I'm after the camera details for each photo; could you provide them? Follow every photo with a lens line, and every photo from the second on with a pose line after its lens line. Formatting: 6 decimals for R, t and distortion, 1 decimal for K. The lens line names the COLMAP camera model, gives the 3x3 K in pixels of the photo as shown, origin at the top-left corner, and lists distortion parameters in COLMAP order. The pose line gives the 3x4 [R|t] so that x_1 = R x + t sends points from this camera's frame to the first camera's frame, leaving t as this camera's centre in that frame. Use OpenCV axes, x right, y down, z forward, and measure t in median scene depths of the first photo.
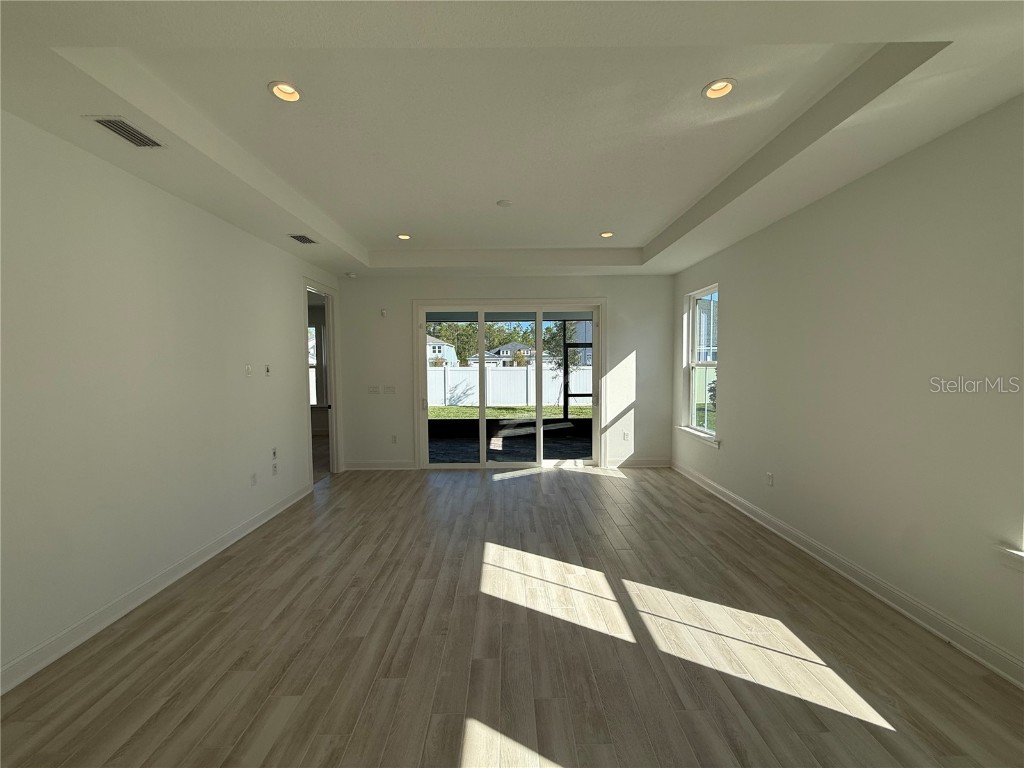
lens RADIAL K [[407.8, 0, 507.5], [0, 407.8, 380.2], [0, 0, 1]] dist [0.000658, 0.000072]
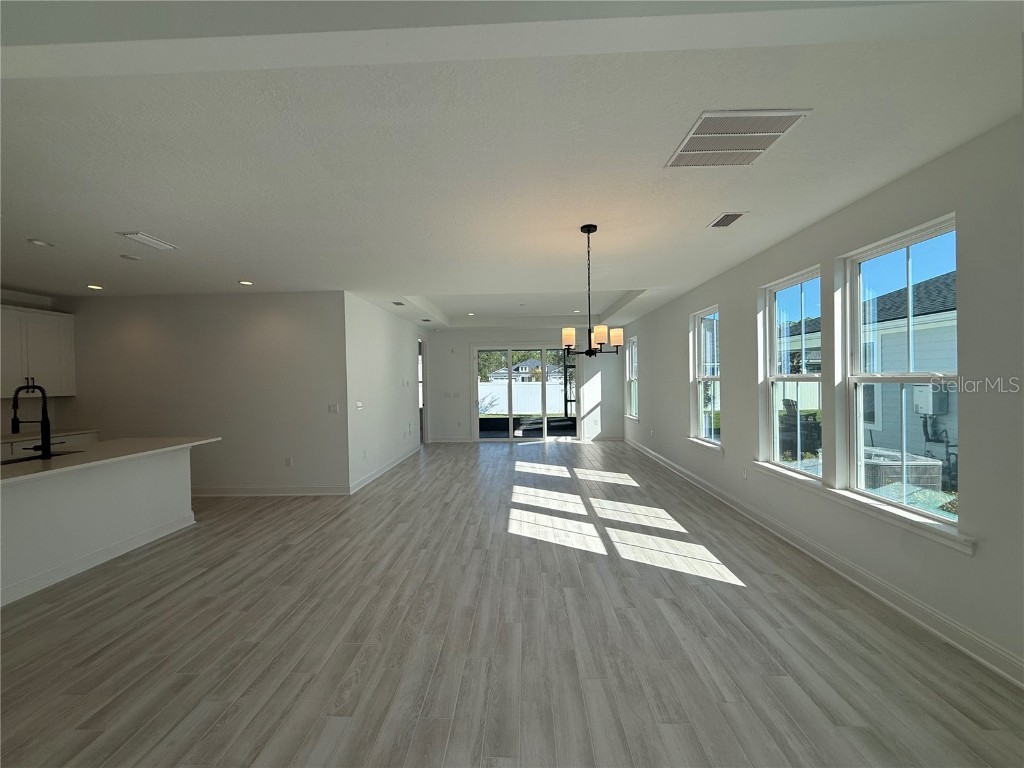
lens RADIAL K [[407.8, 0, 519.4], [0, 407.8, 383.9], [0, 0, 1]] dist [0.000658, 0.000072]
pose [[0.999834, -0.007225, -0.016706, 0.002659], [0.006727, 0.999537, -0.029686, 0.023146], [0.016913, 0.029568, 0.999420, -0.582041]]
